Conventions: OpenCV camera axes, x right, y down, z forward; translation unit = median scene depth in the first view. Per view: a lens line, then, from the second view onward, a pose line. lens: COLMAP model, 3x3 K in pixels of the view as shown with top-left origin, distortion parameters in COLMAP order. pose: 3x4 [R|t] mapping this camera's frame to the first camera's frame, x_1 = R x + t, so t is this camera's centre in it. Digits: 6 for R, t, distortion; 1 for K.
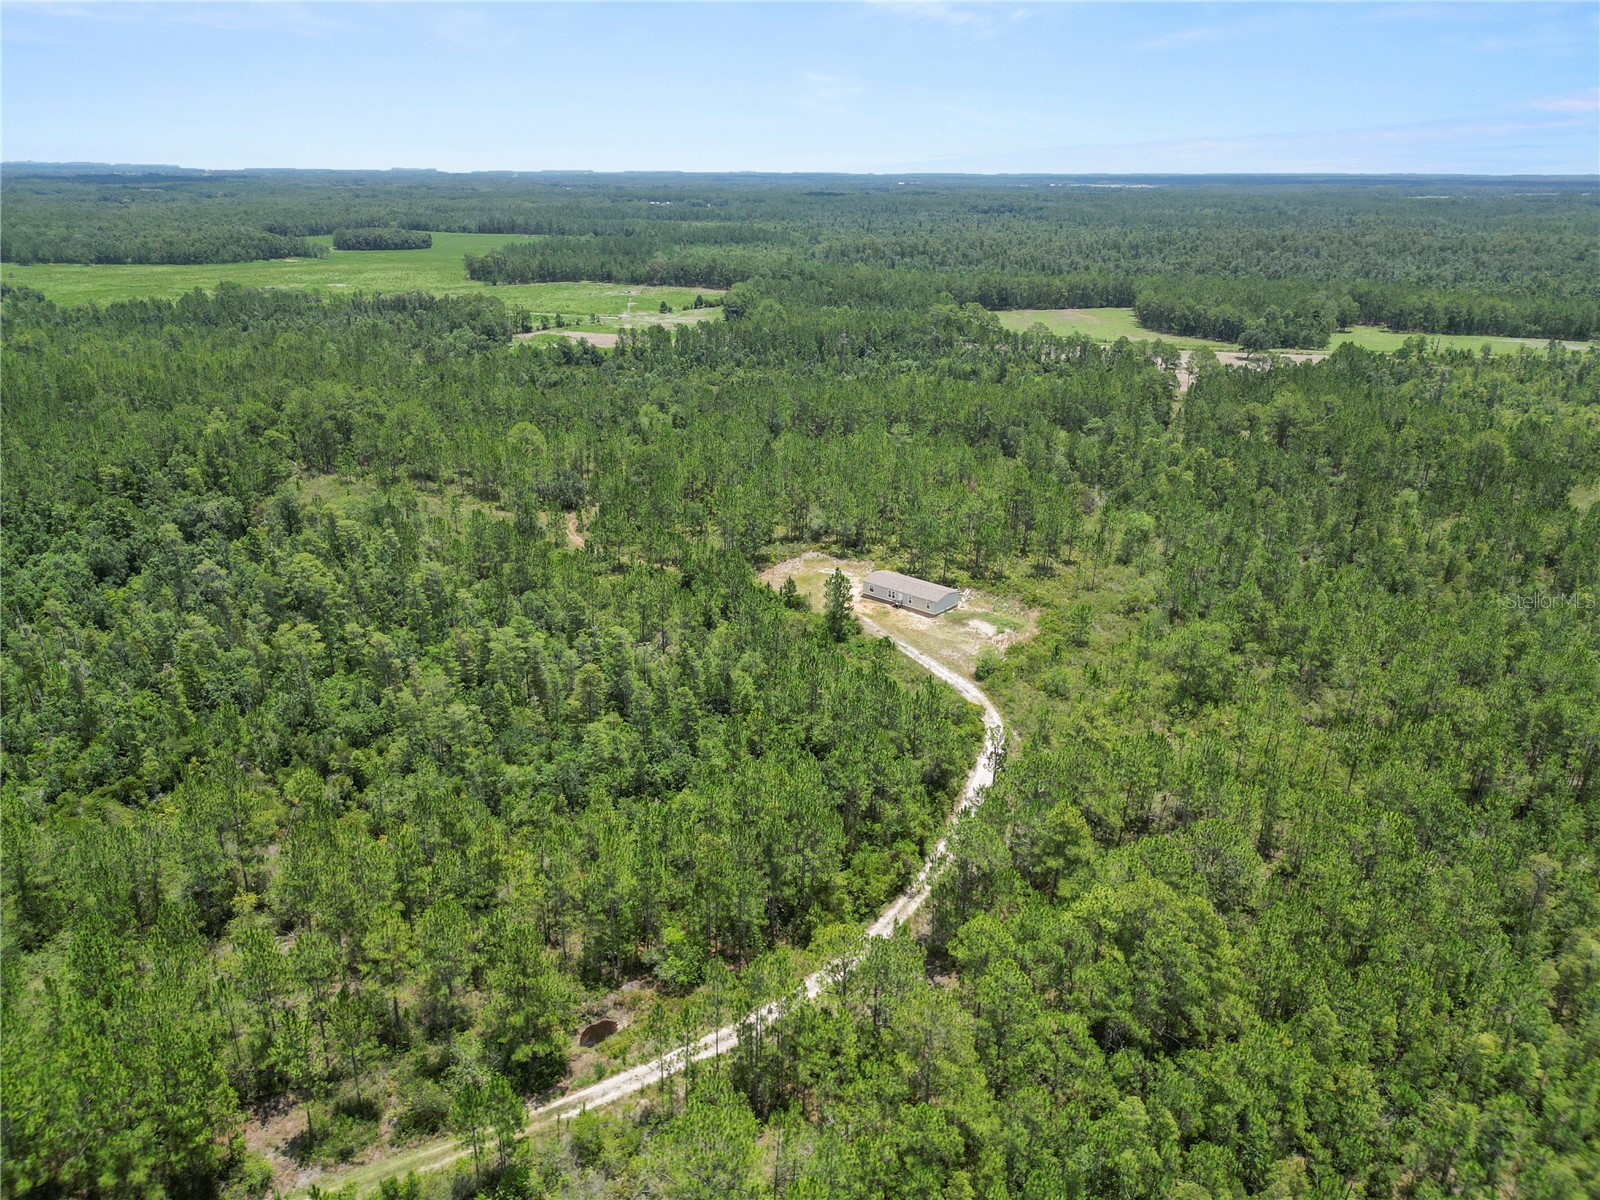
lens RADIAL K [[1117.4, 0, 800.7], [0, 1117.4, 602.7], [0, 0, 1]] dist [0.055467, -0.051502]
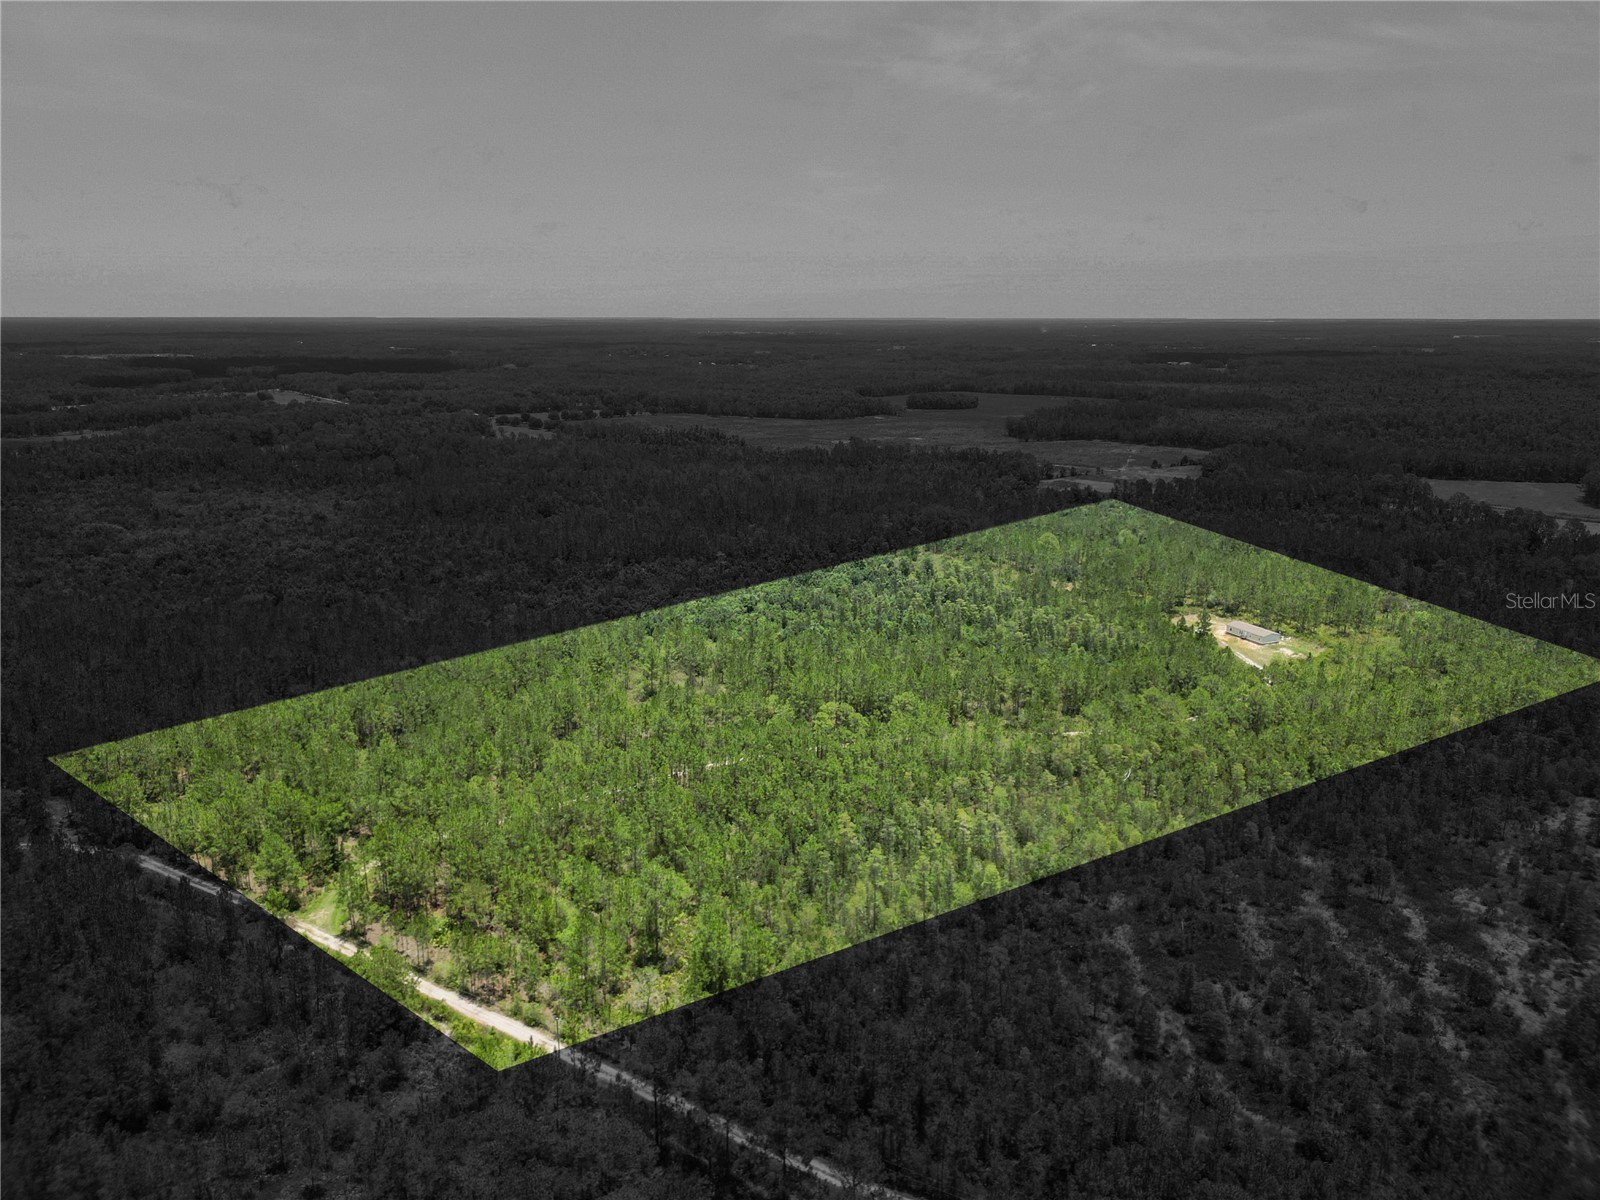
lens RADIAL K [[1117.4, 0, 792.1], [0, 1117.4, 594.1], [0, 0, 1]] dist [0.055467, -0.051502]
pose [[0.901694, 0.096114, -0.421557, 0.087371], [-0.148740, 0.984427, -0.093702, 0.098617], [0.405986, 0.147193, 0.901947, -0.456007]]
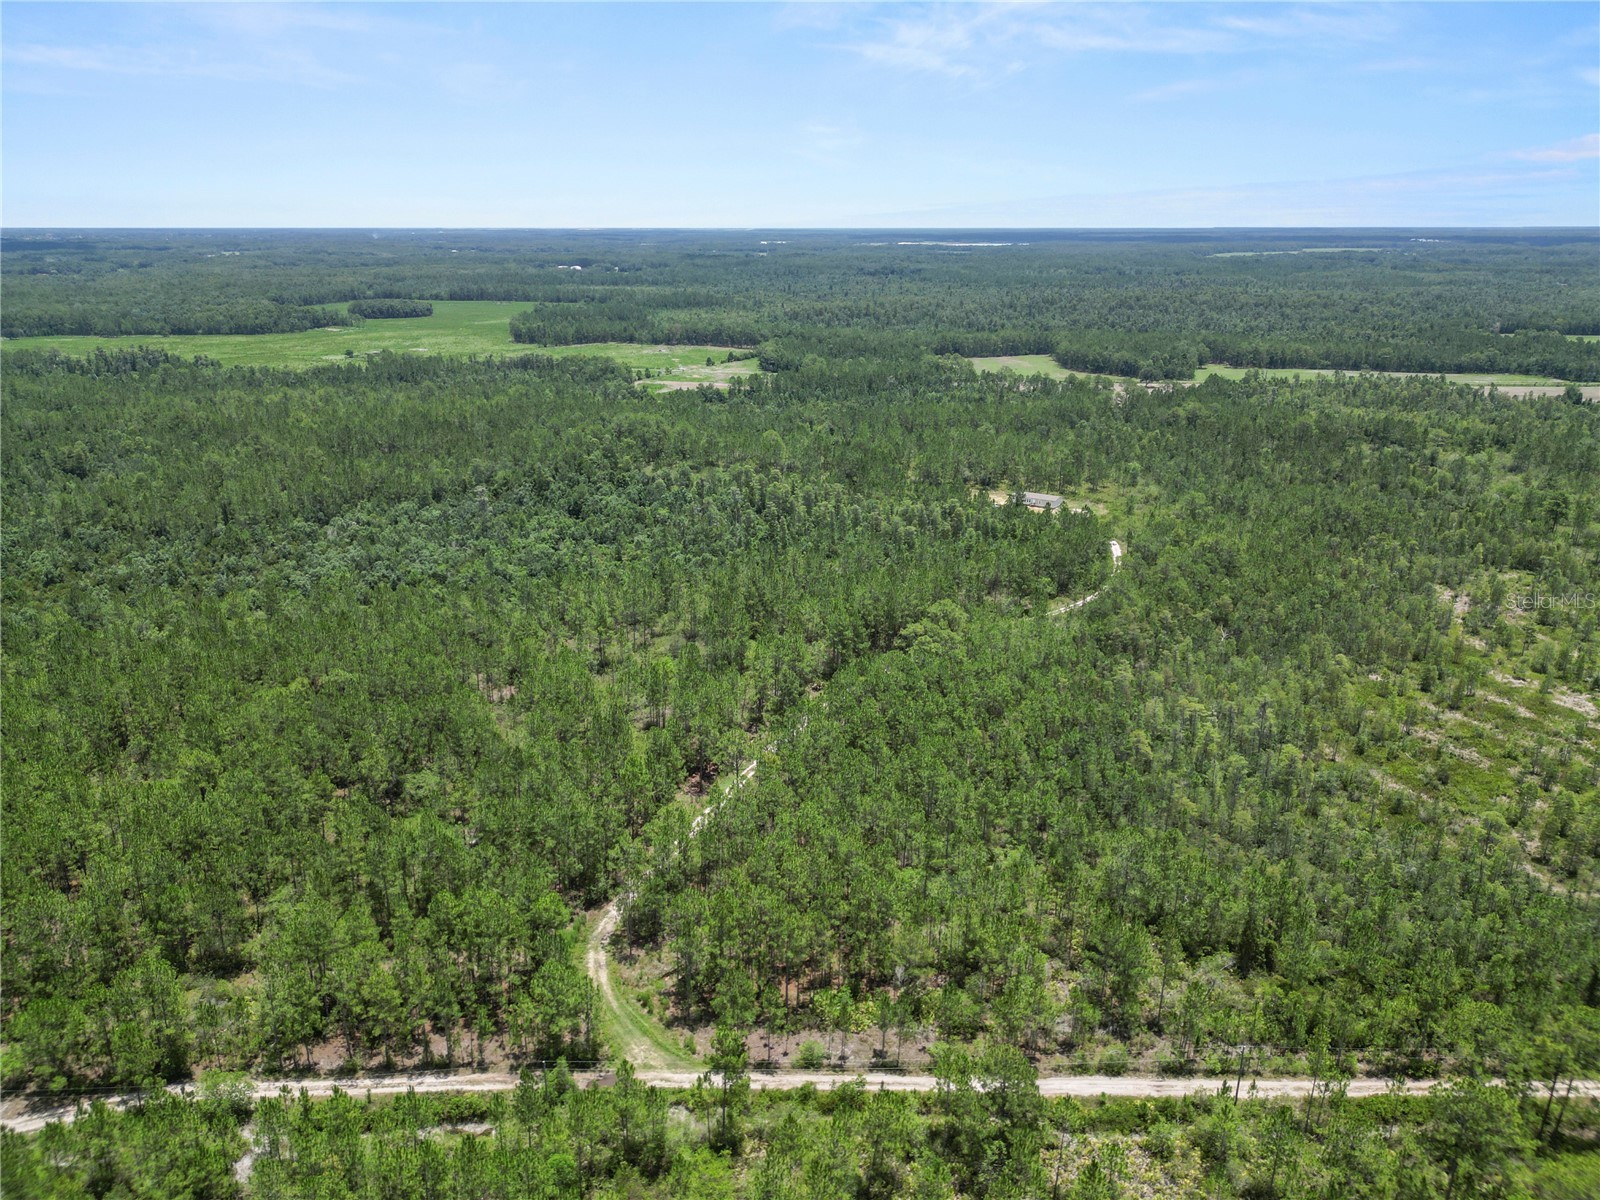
lens RADIAL K [[1117.4, 0, 798.7], [0, 1117.4, 597.2], [0, 0, 1]] dist [0.055467, -0.051502]
pose [[0.991285, -0.046912, 0.123097, -0.260689], [0.052721, 0.997624, -0.044356, 0.104507], [-0.120724, 0.050459, 0.991403, -0.411381]]
